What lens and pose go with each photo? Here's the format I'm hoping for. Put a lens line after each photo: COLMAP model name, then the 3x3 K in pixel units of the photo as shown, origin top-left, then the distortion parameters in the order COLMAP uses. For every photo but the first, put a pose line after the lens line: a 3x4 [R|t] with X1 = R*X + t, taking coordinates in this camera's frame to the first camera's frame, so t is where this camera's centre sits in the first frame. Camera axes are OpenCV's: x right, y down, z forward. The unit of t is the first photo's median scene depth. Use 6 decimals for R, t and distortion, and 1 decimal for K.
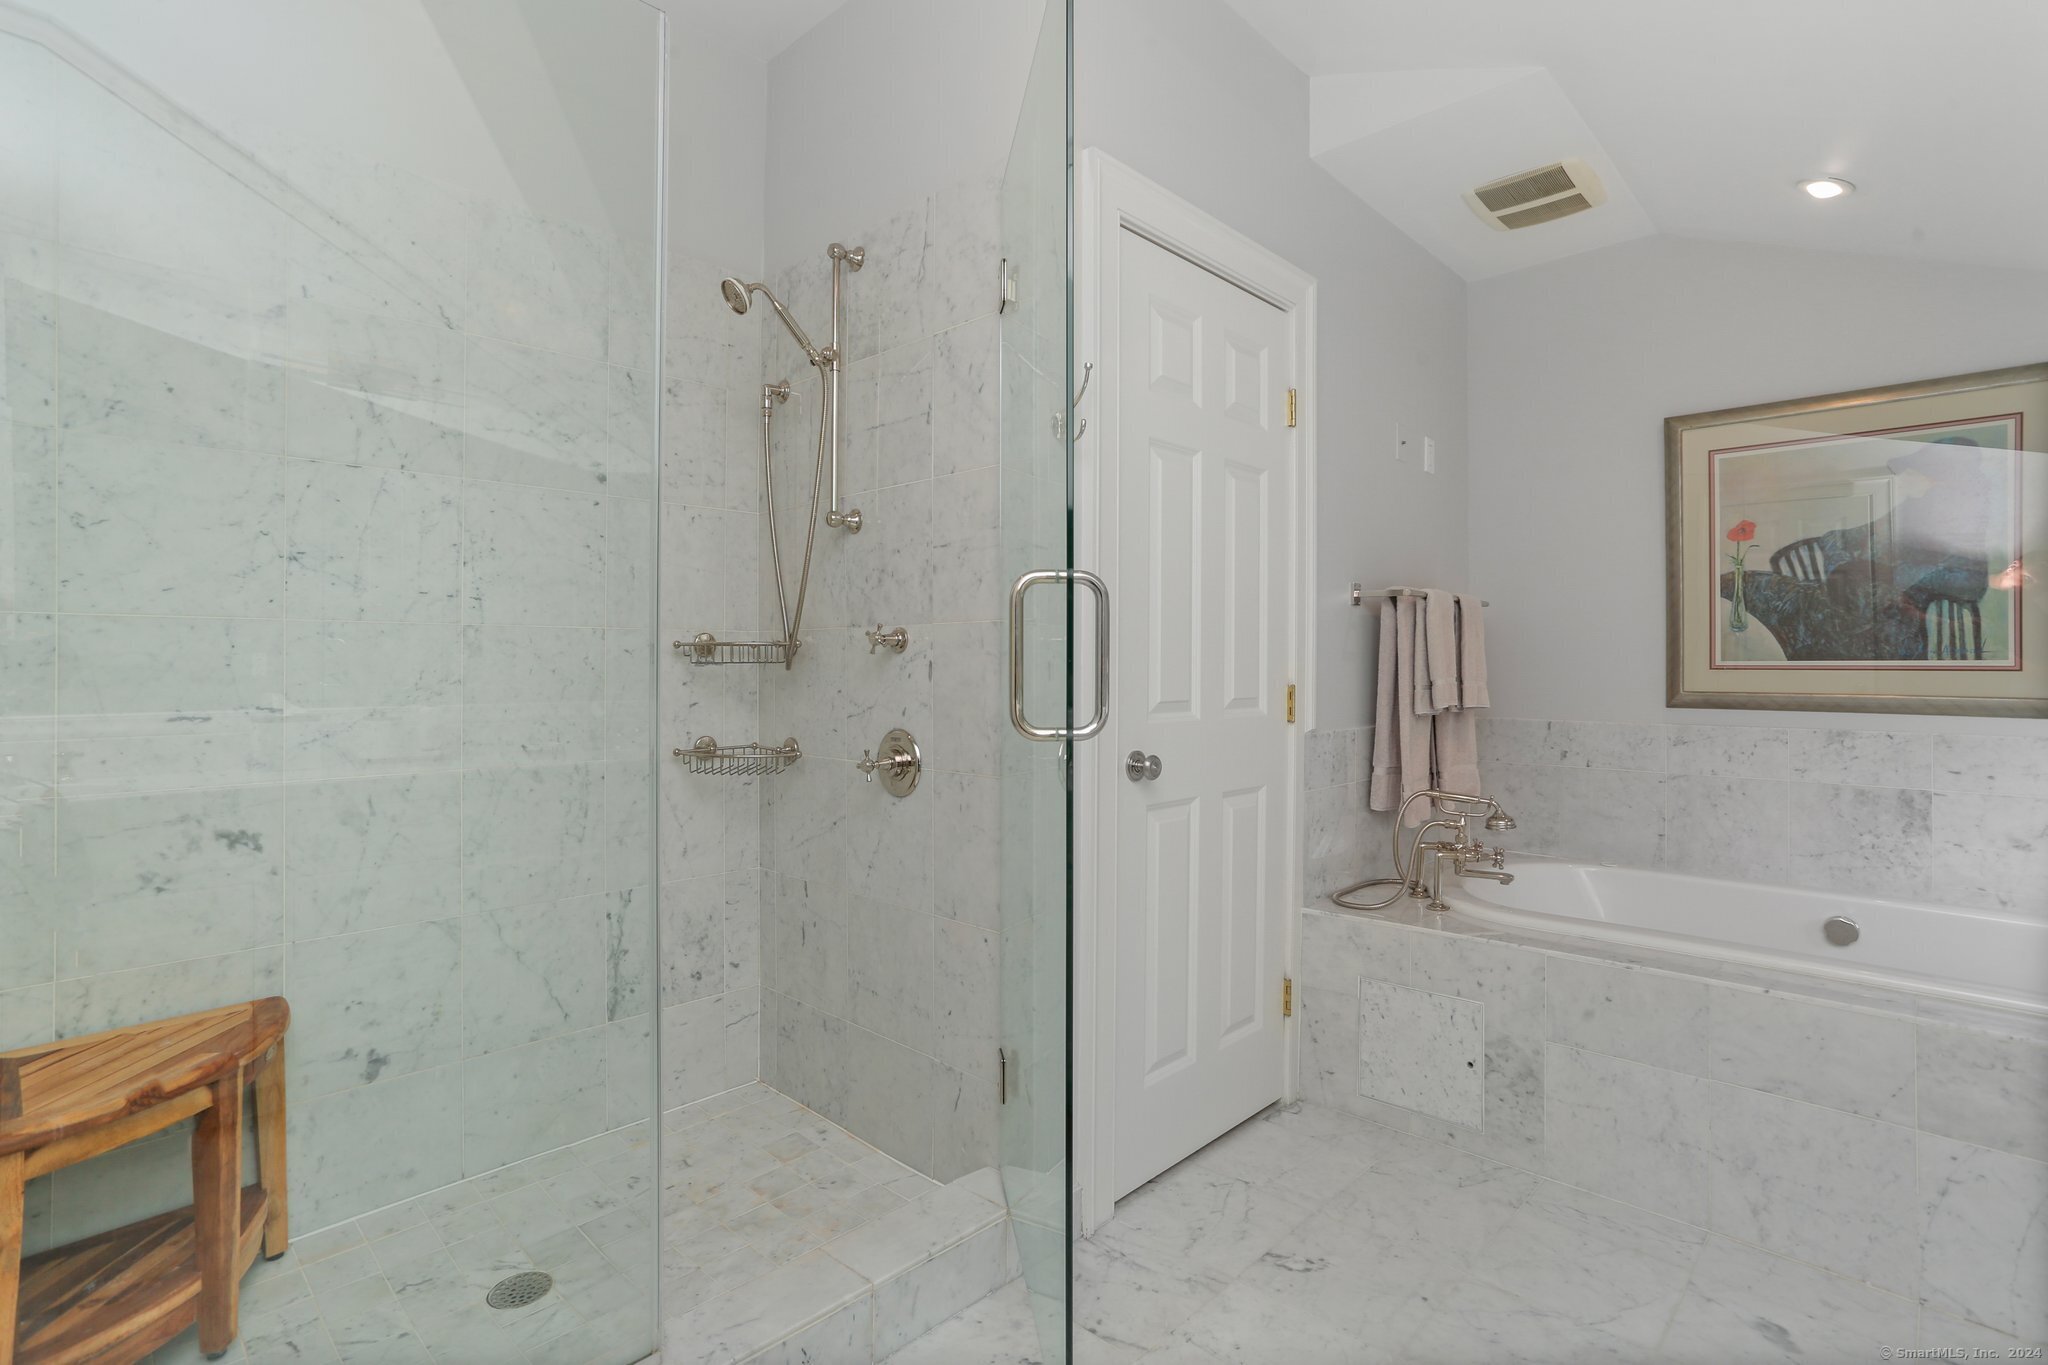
lens RADIAL K [[988.8, 0, 1009.8], [0, 988.8, 655.1], [0, 0, 1]] dist [-0.040744, 0.020709]
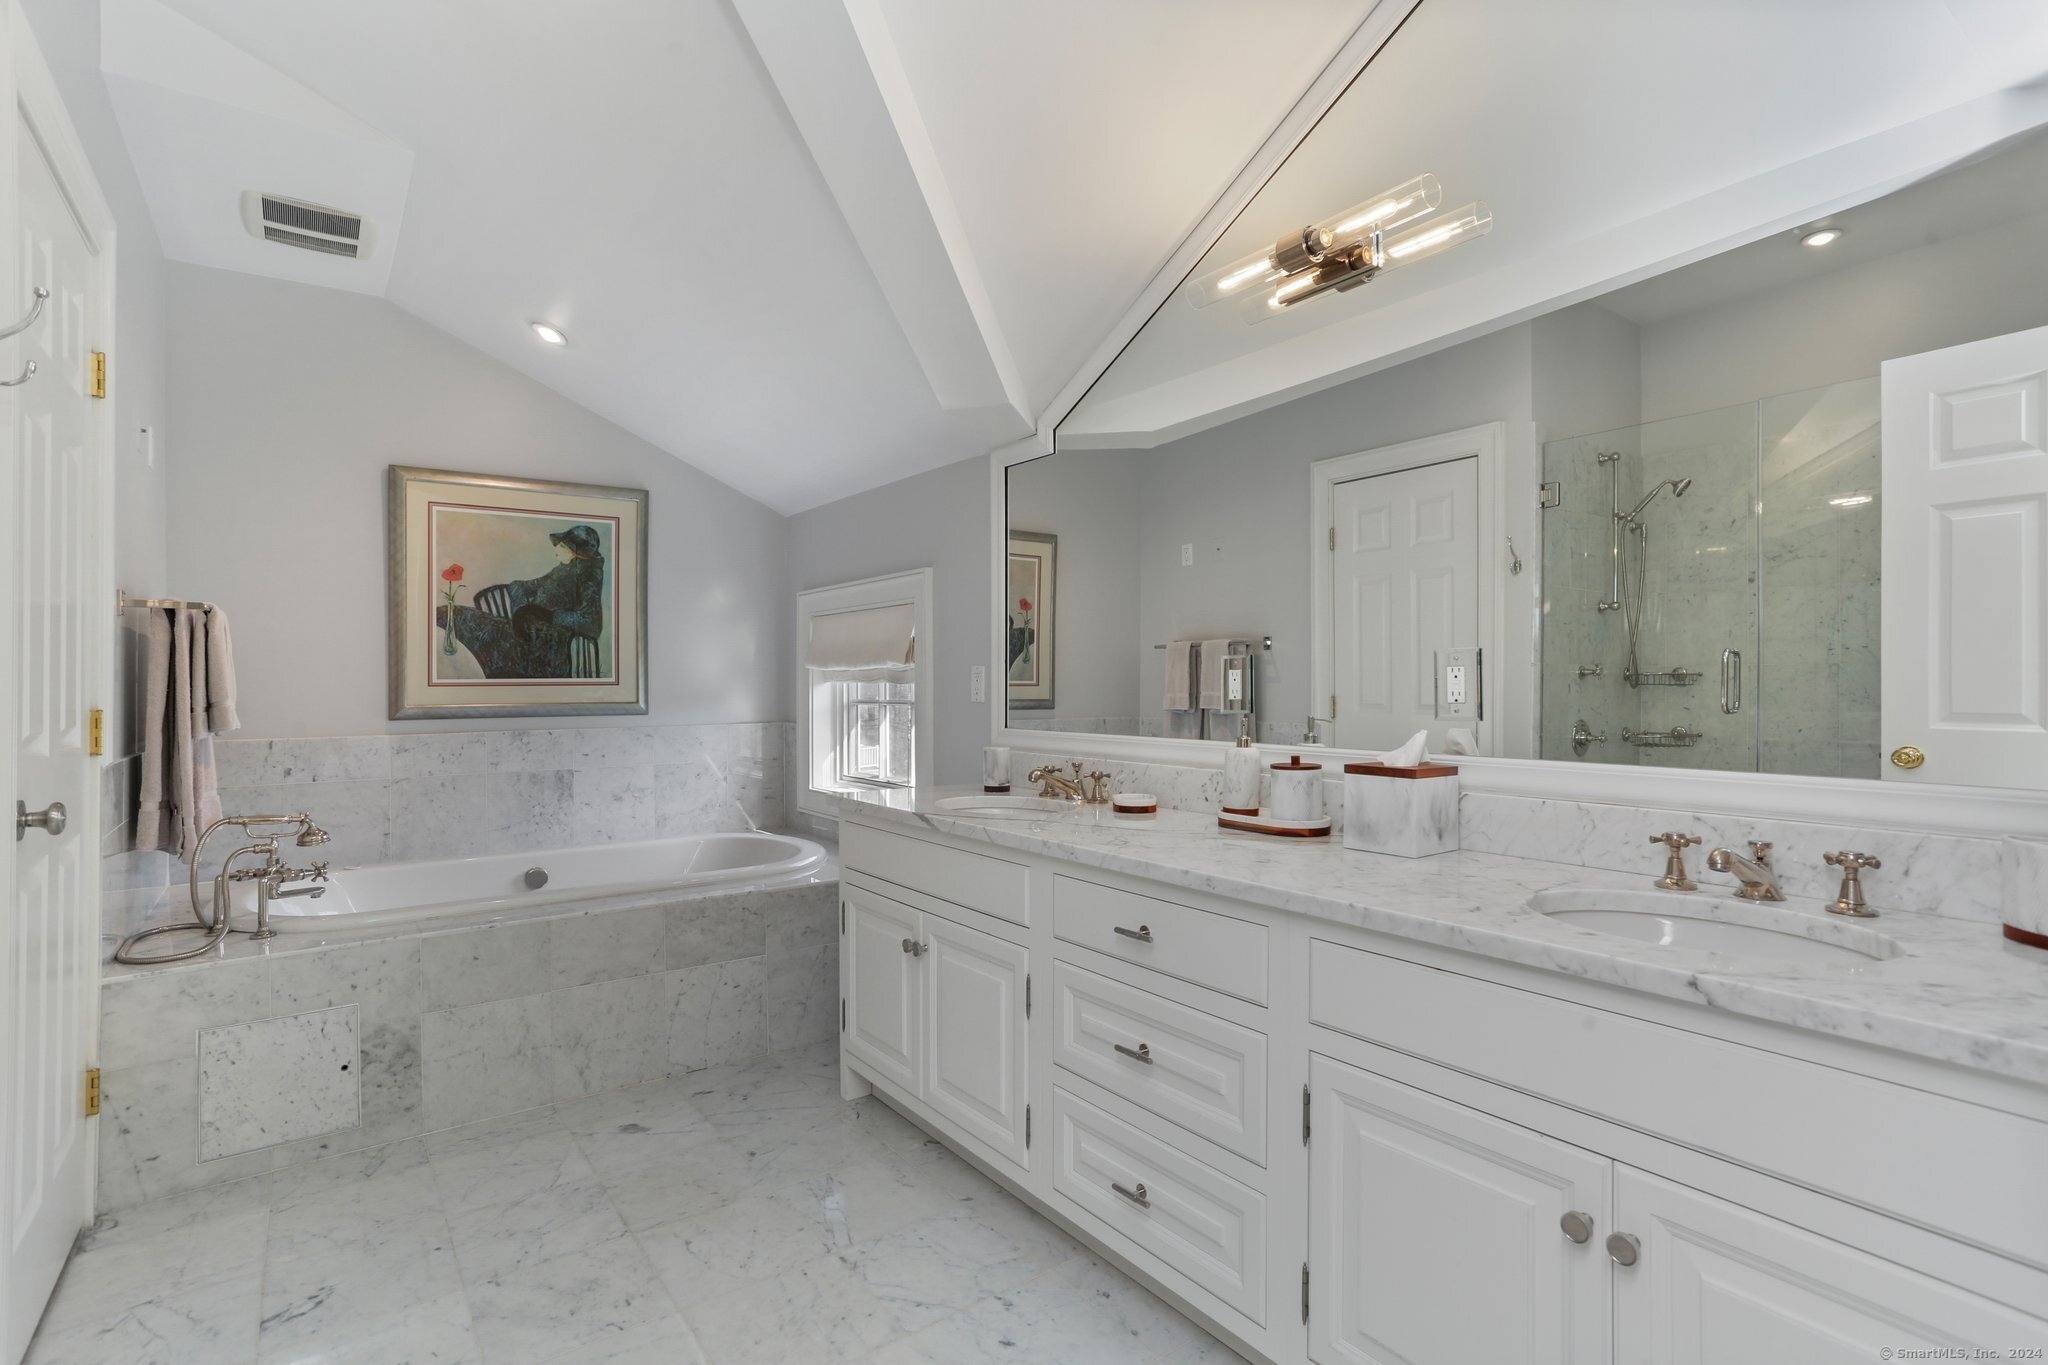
lens RADIAL K [[988.8, 0, 1031.6], [0, 988.8, 674.5], [0, 0, 1]] dist [-0.040744, 0.020709]
pose [[0.159708, 0.001461, 0.987163, -0.369636], [-0.001584, 0.999998, -0.001223, 0.000477], [-0.987163, -0.001368, 0.159710, 0.095723]]
